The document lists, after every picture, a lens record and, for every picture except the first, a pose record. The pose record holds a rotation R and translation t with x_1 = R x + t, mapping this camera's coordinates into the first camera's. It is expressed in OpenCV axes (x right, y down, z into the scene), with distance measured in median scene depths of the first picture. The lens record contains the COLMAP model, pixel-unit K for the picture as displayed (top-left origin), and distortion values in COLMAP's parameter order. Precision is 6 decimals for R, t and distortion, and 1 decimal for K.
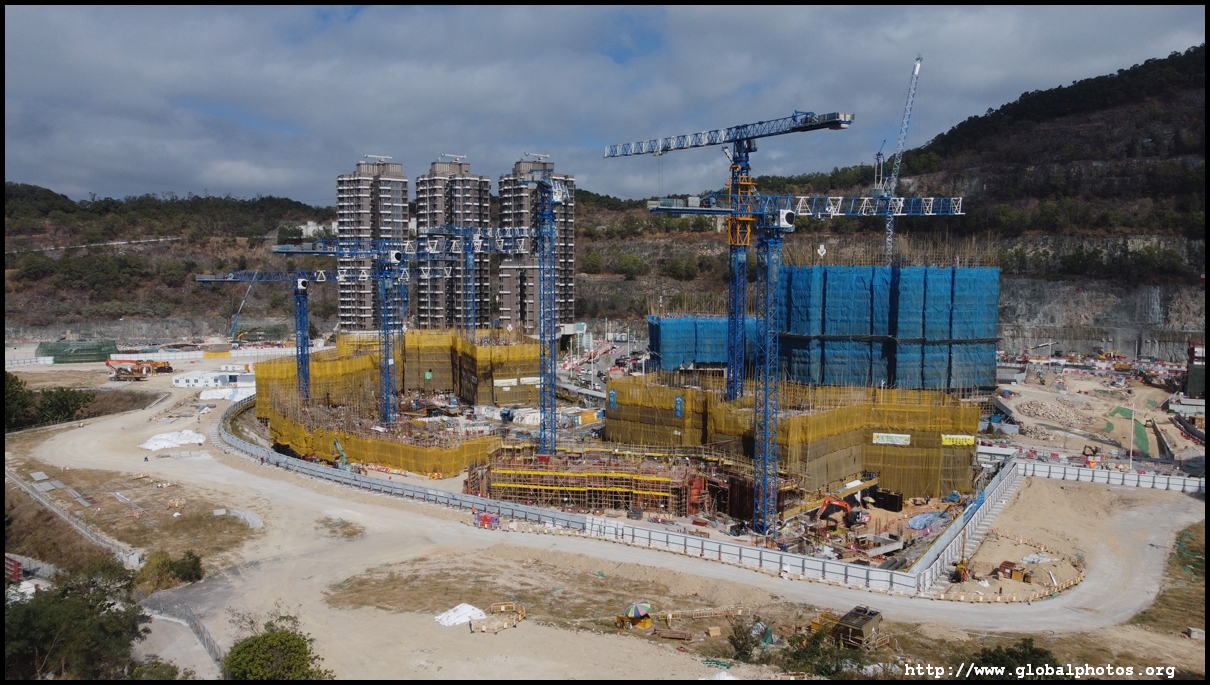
lens RADIAL K [[903.7, 0, 602.9], [0, 903.7, 344.5], [0, 0, 1]] dist [0.009020, -0.014037]
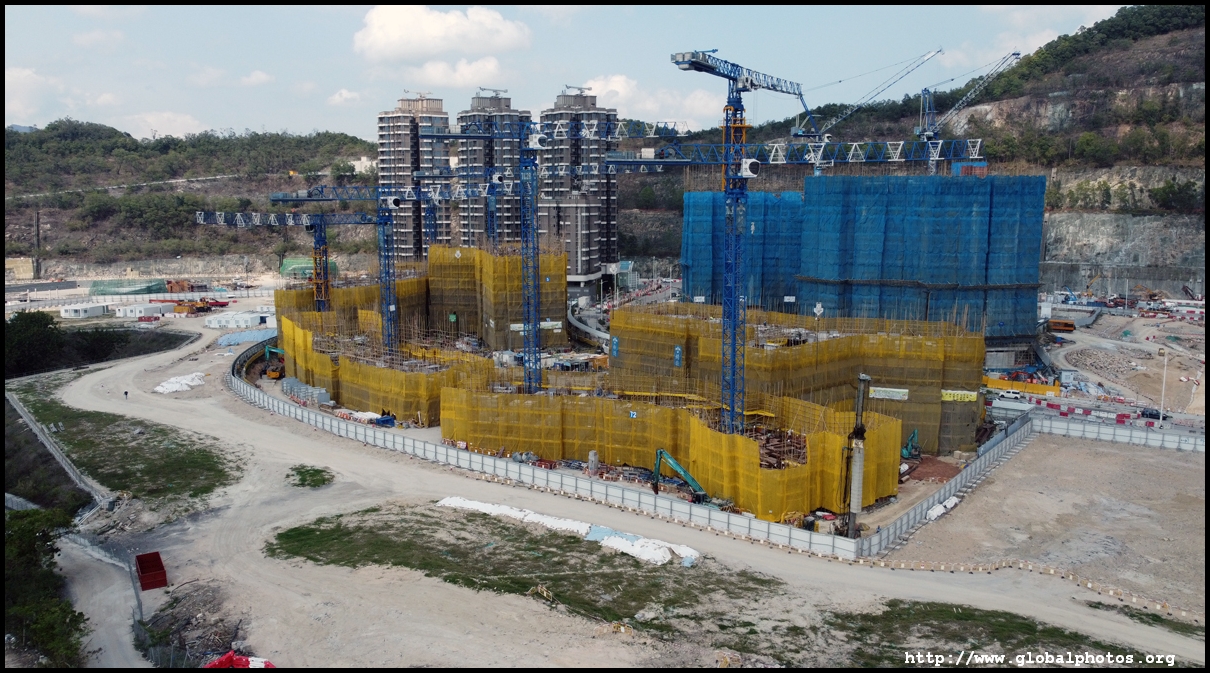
lens RADIAL K [[929.8, 0, 602.8], [0, 929.8, 335.6], [0, 0, 1]] dist [0.004802, -0.005945]
pose [[0.995857, 0.008237, -0.090557, 0.041806], [-0.002562, 0.998035, 0.062612, -0.007118], [0.090895, -0.062120, 0.993921, -0.002350]]
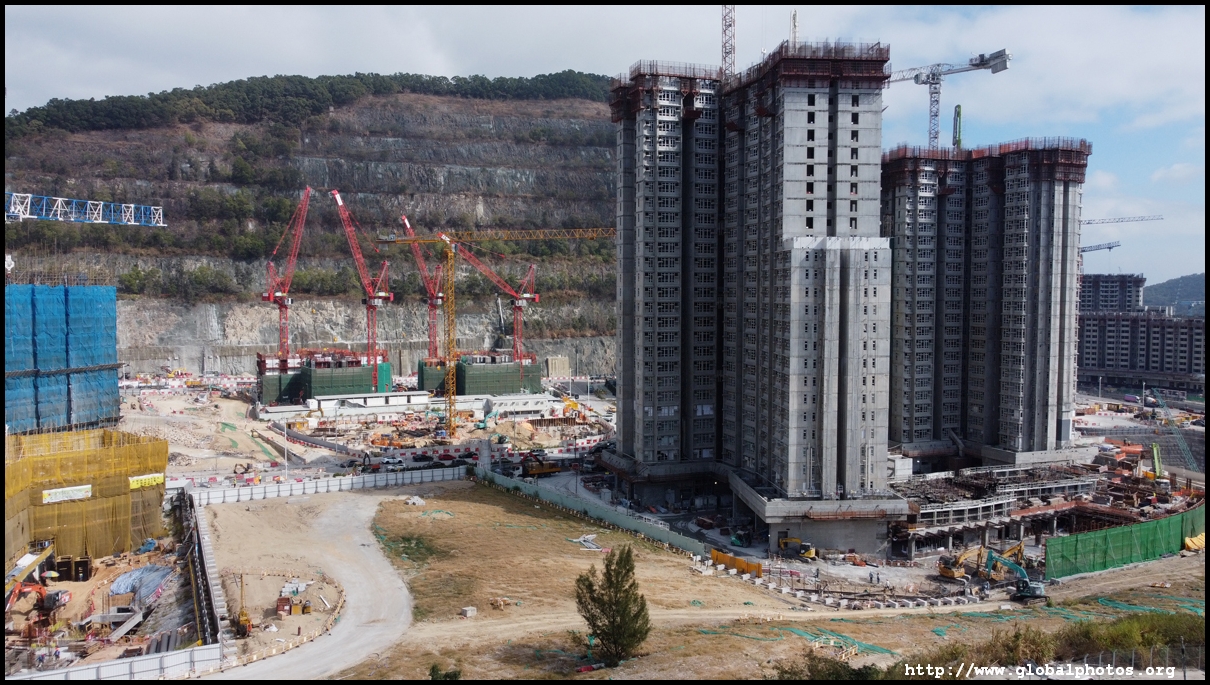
lens RADIAL K [[903.7, 0, 601.4], [0, 903.7, 340.4], [0, 0, 1]] dist [0.009020, -0.014037]
pose [[0.529484, -0.048432, 0.846936, -0.044526], [0.070779, 0.997410, 0.012788, -0.004152], [-0.845362, 0.053175, 0.531540, 0.058439]]
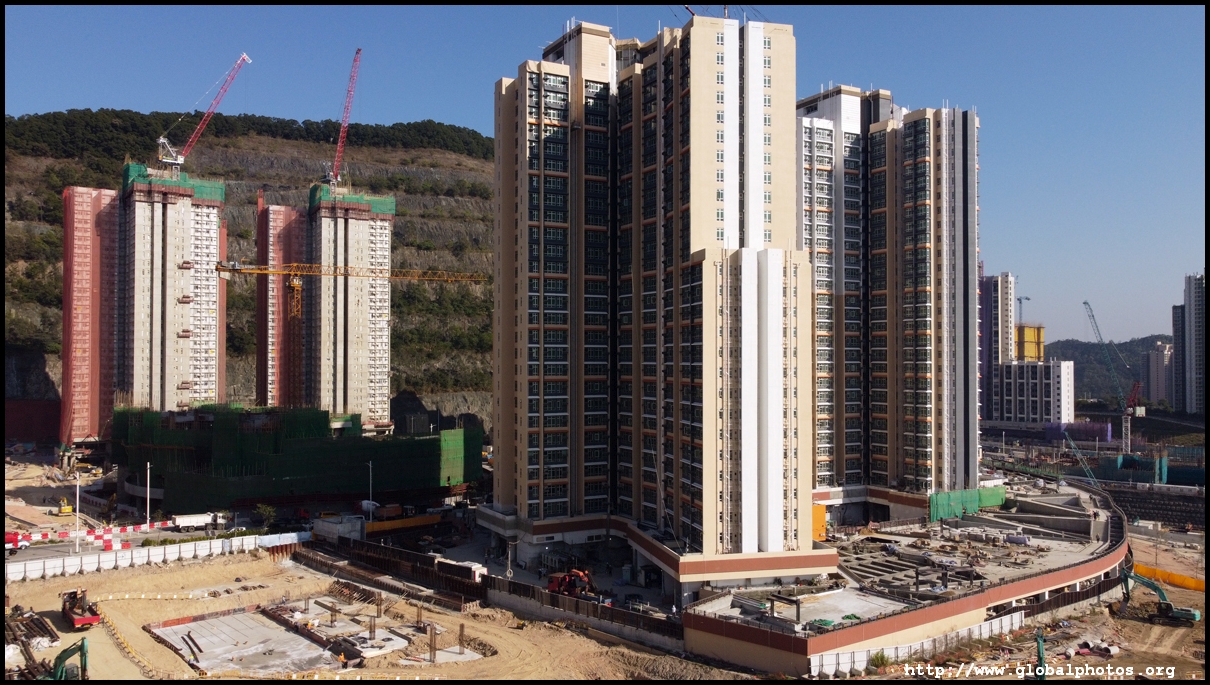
lens RADIAL K [[903.7, 0, 602.3], [0, 903.7, 344.2], [0, 0, 1]] dist [0.009020, -0.014037]
pose [[0.388570, 0.011002, 0.921354, -0.000343], [0.076807, 0.996062, -0.044286, 0.009510], [-0.918213, 0.087974, 0.386194, 0.097252]]
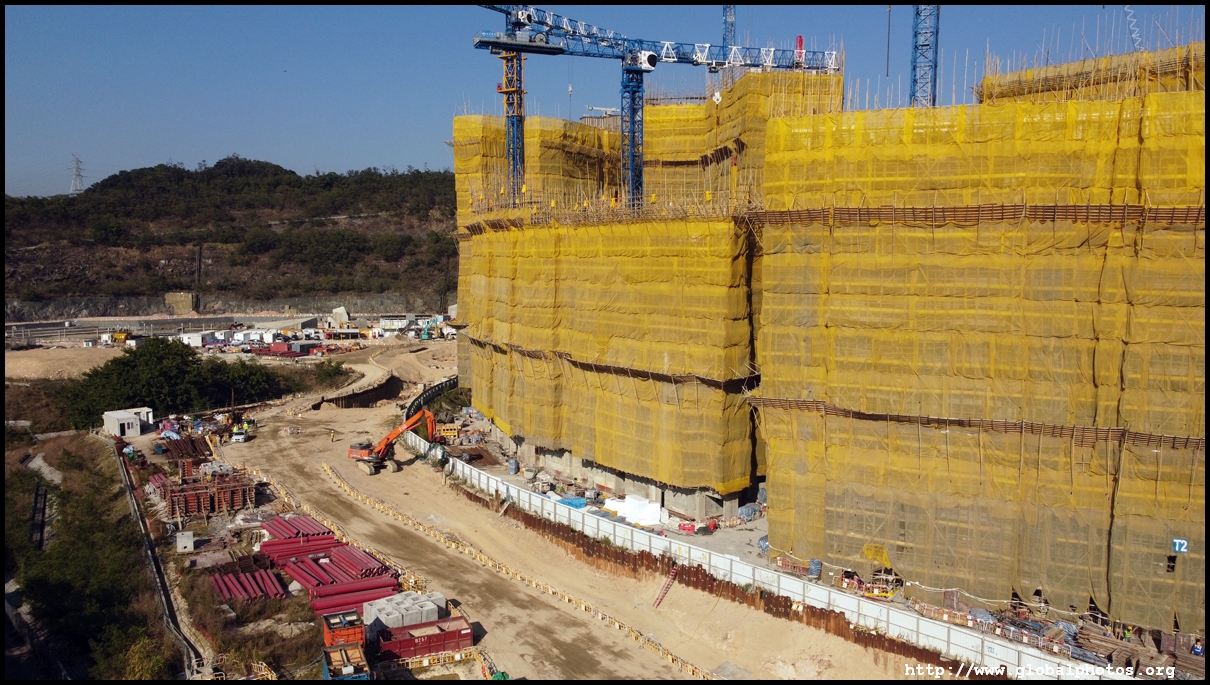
lens RADIAL K [[903.7, 0, 595.6], [0, 903.7, 336.8], [0, 0, 1]] dist [0.009020, -0.014037]
pose [[0.972544, 0.022118, -0.231664, -0.050940], [-0.021543, 0.999755, 0.005011, 0.006664], [0.231718, 0.000117, 0.972783, 0.150101]]
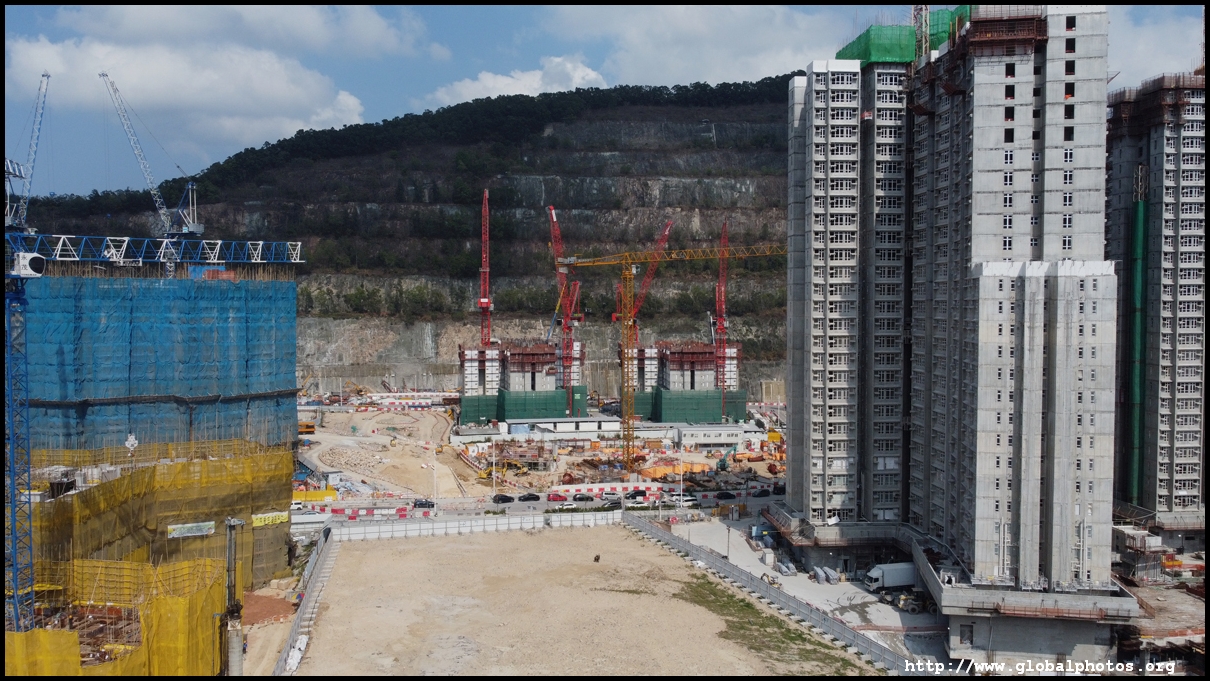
lens RADIAL K [[929.8, 0, 599.2], [0, 929.8, 339.0], [0, 0, 1]] dist [0.004802, -0.005945]
pose [[0.735339, -0.030330, 0.677021, 0.009651], [0.058923, 0.998076, -0.019285, -0.012151], [-0.675133, 0.054073, 0.735711, 0.046322]]
